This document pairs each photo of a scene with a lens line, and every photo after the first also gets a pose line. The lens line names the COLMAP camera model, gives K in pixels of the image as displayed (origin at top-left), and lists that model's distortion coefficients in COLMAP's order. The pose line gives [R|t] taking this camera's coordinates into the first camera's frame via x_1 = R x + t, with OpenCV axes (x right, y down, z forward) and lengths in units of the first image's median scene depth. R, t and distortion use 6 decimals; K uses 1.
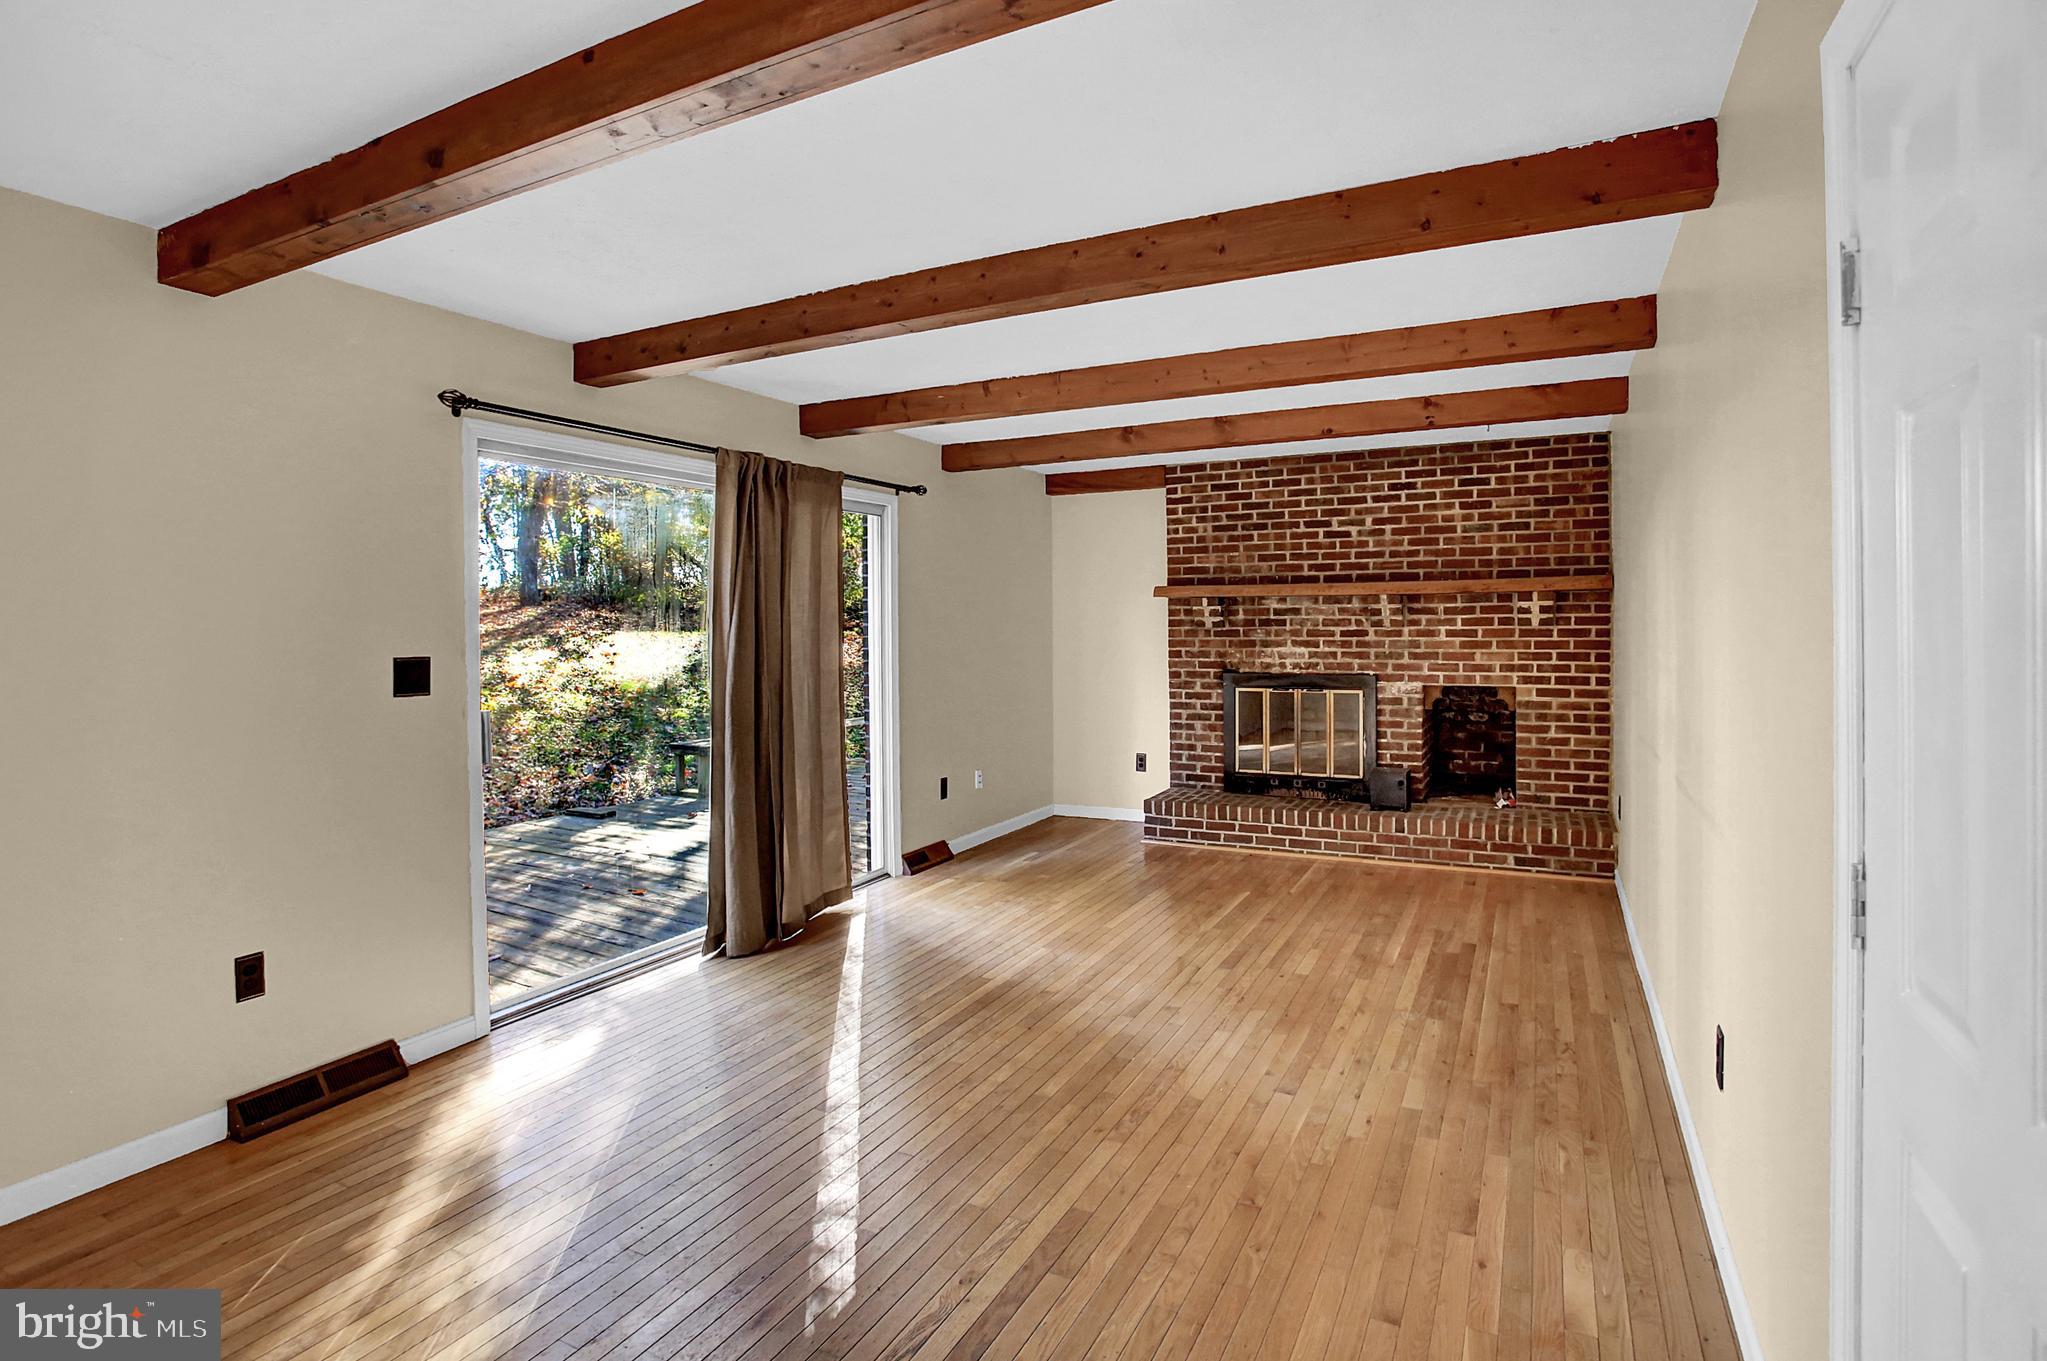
lens RADIAL K [[1013.3, 0, 1053.4], [0, 1013.3, 627.9], [0, 0, 1]] dist [-0.077585, 0.028986]
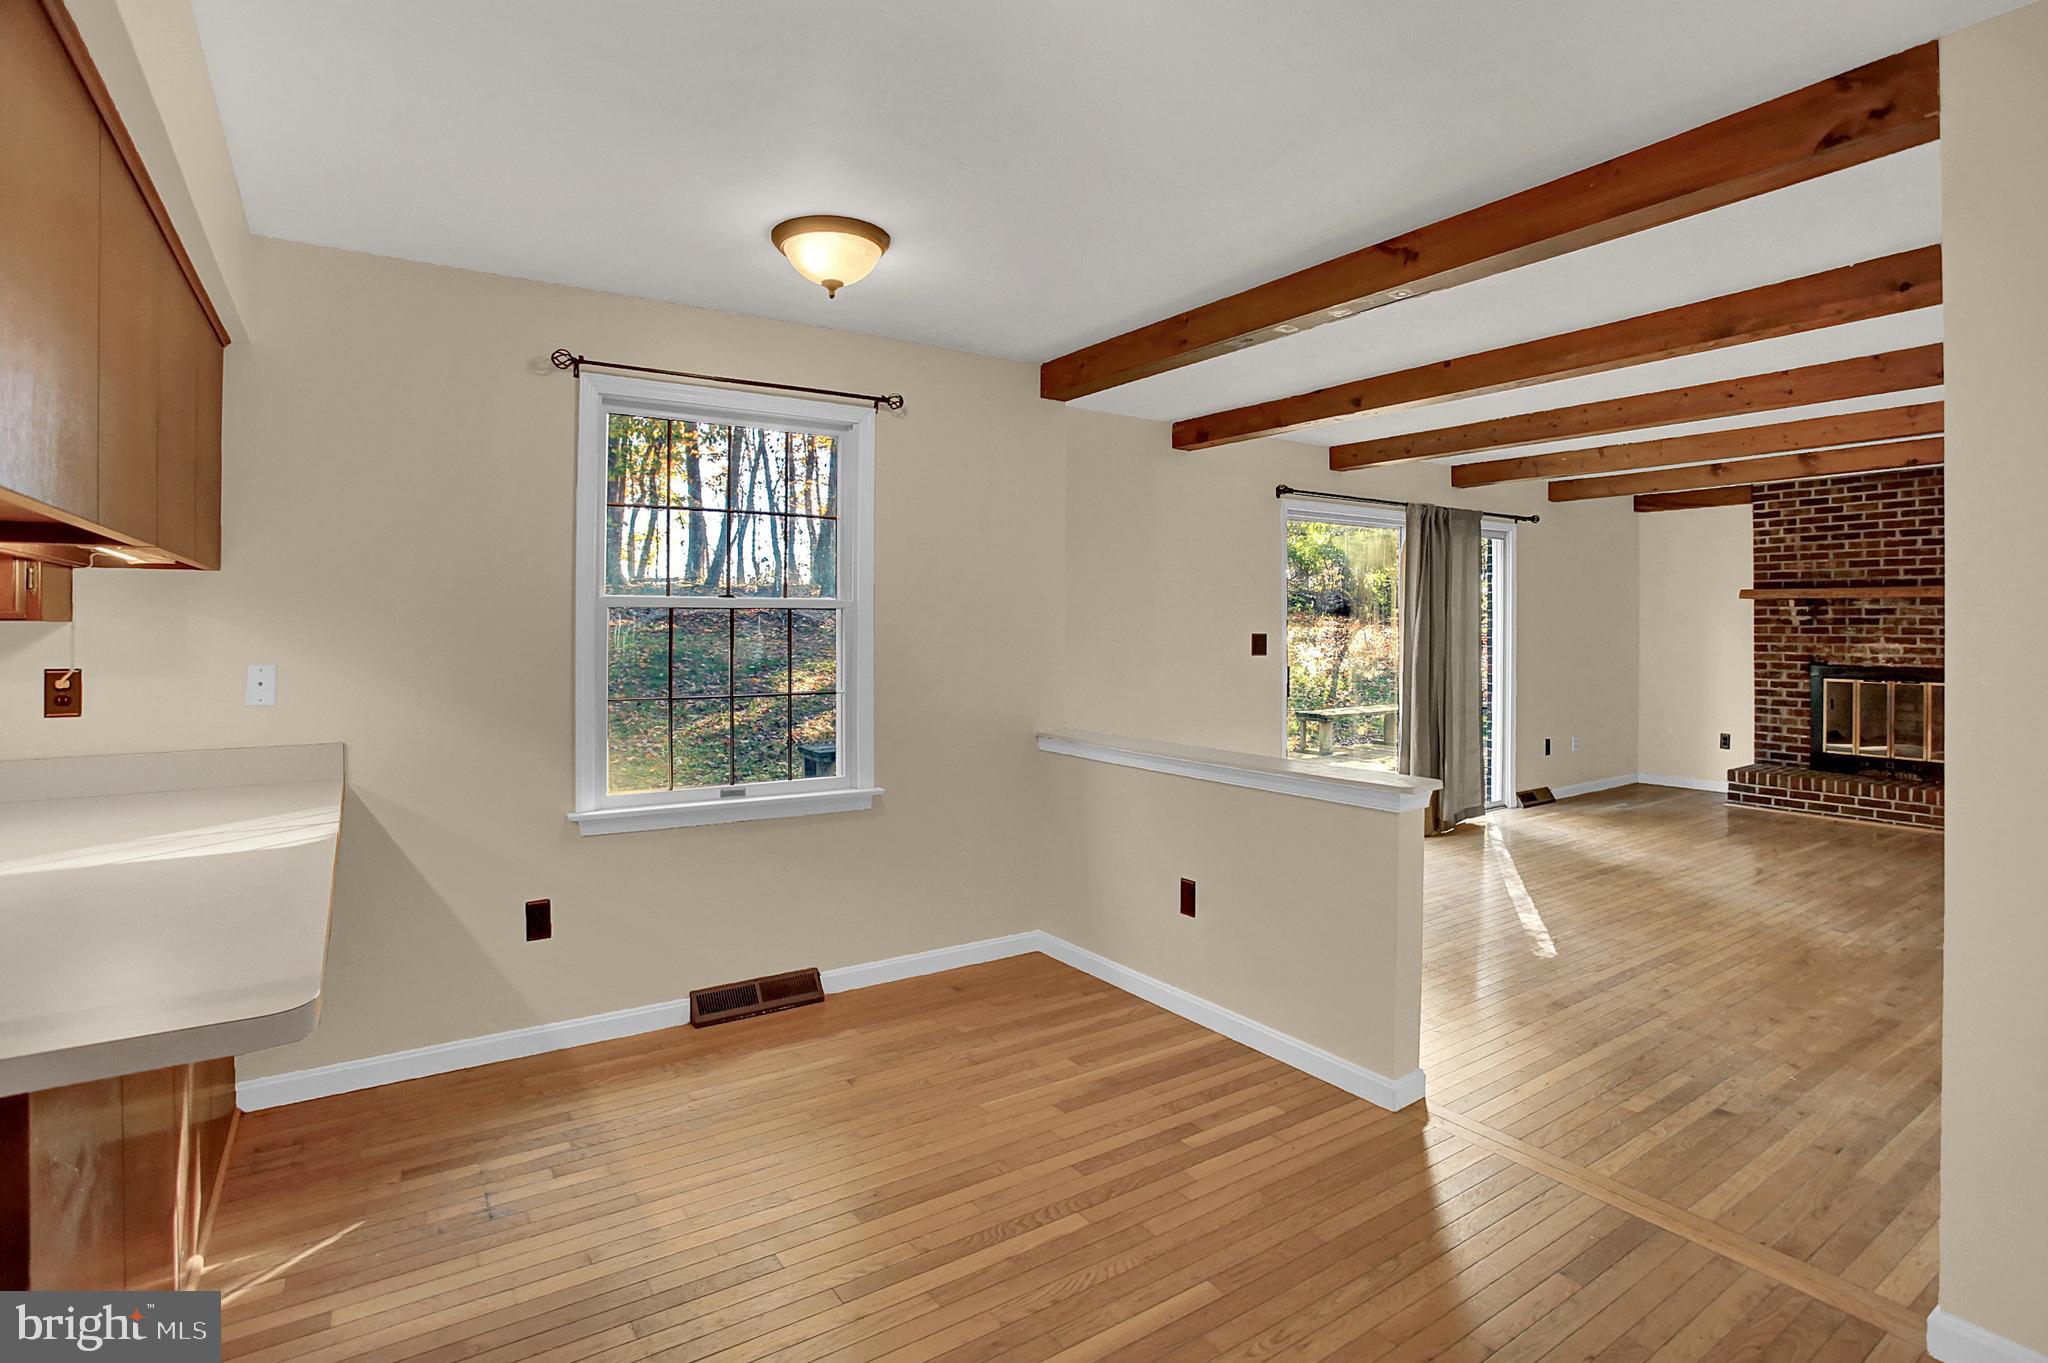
lens RADIAL K [[1024.9, 0, 1047.7], [0, 1024.9, 623.8], [0, 0, 1]] dist [-0.064779, 0.034117]
pose [[0.874715, 0.010039, -0.484534, -0.042238], [-0.011011, 0.999939, 0.000839, 0.006781], [0.484513, 0.004601, 0.874772, -0.427012]]
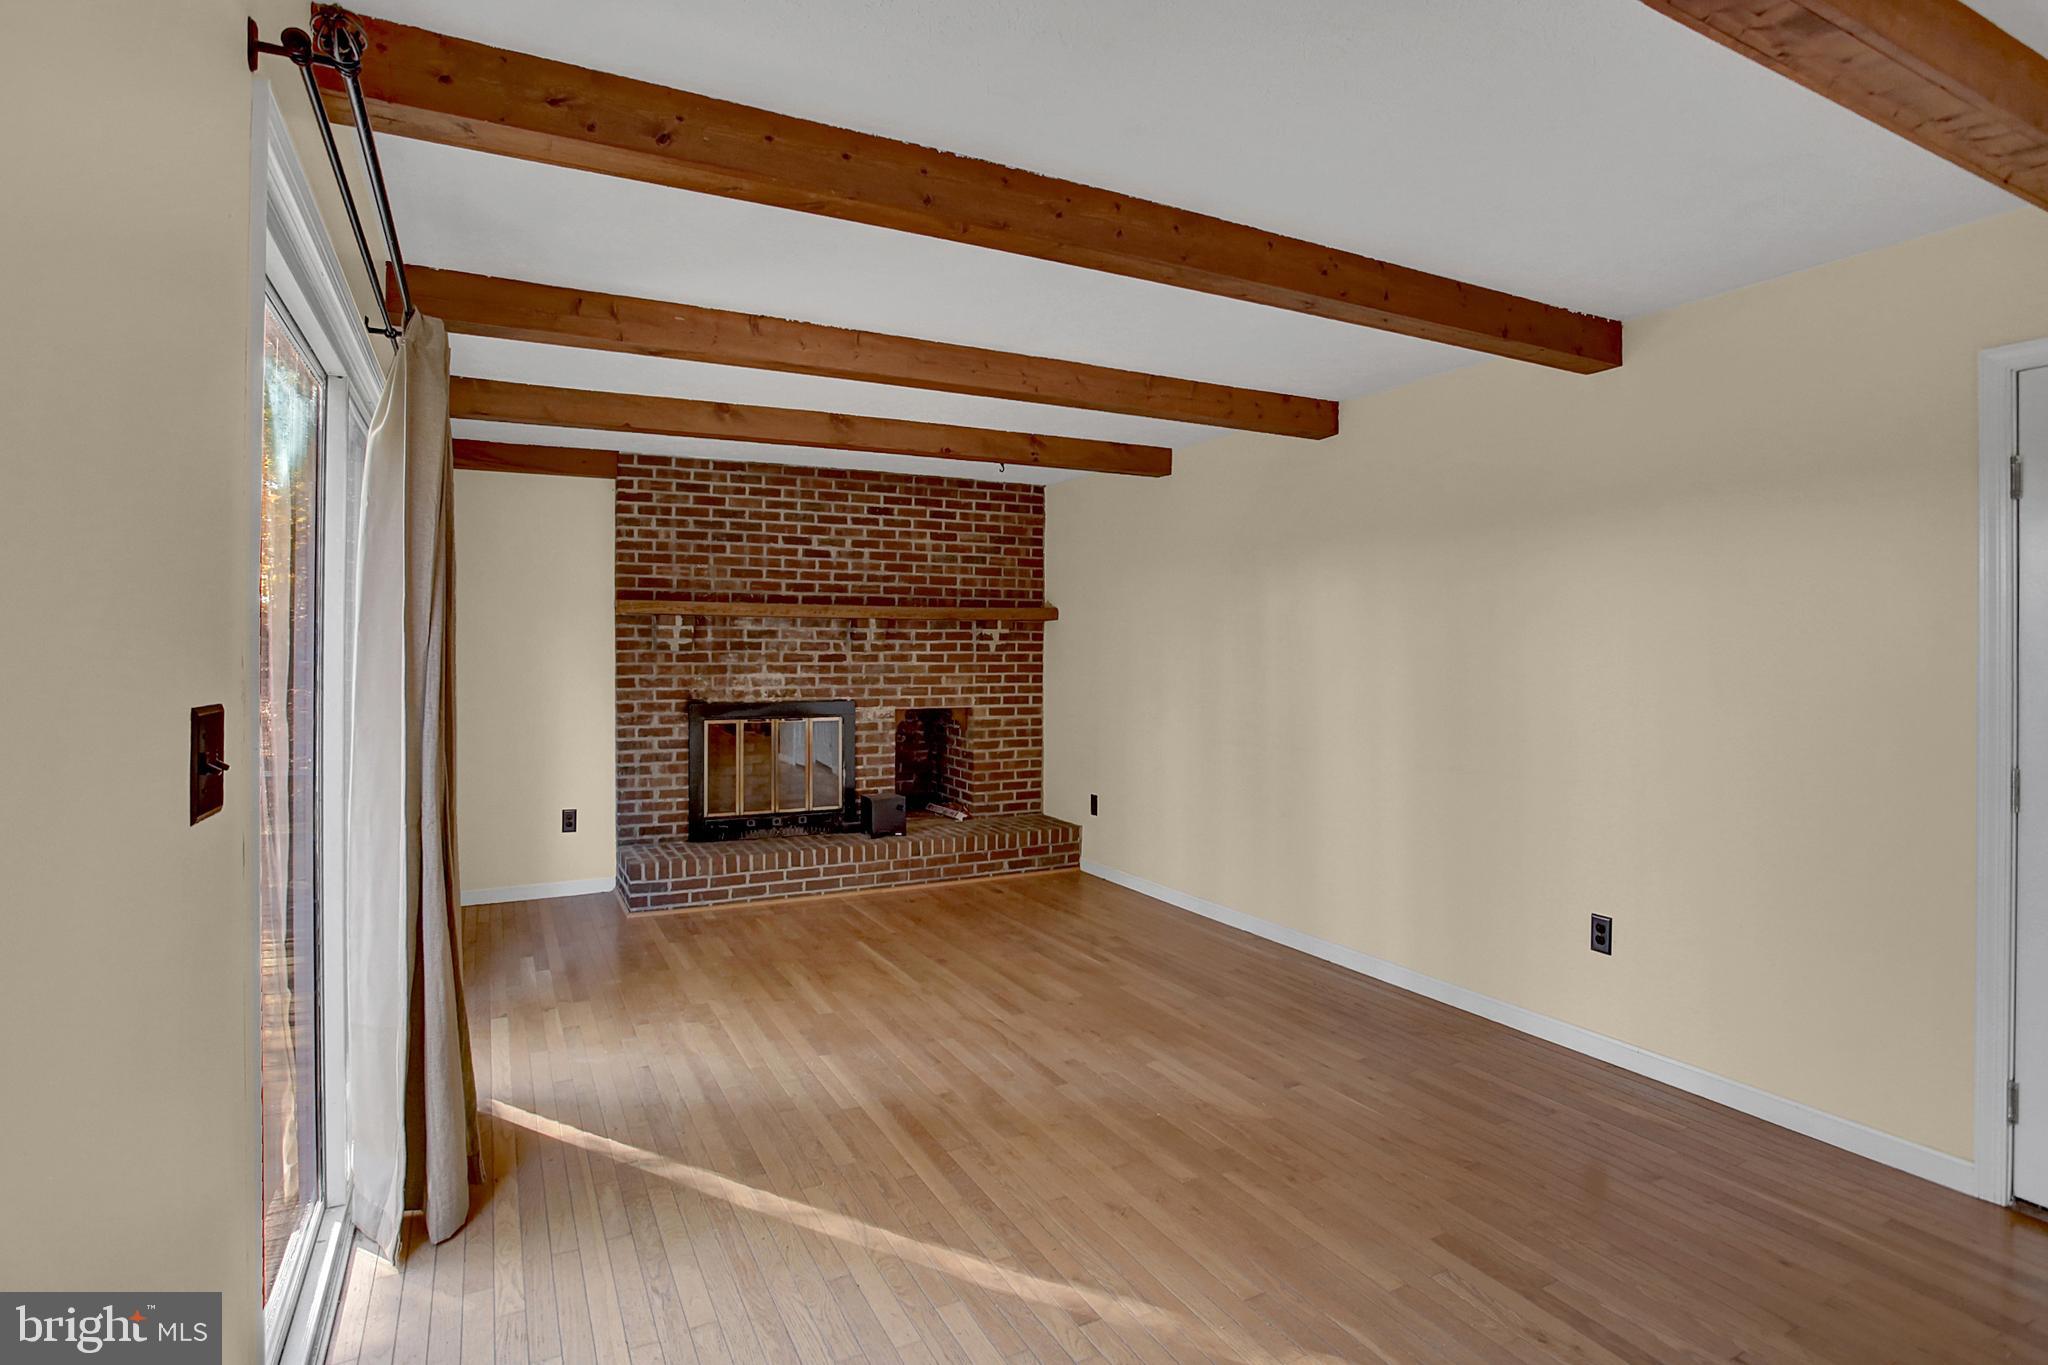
lens RADIAL K [[1028.5, 0, 1025.7], [0, 1028.5, 636.6], [0, 0, 1]] dist [-0.066224, 0.028587]
pose [[0.595127, 0.018563, 0.803417, -0.381406], [-0.003579, 0.999784, -0.020449, 0.004461], [-0.803624, 0.009295, 0.595065, 0.270612]]
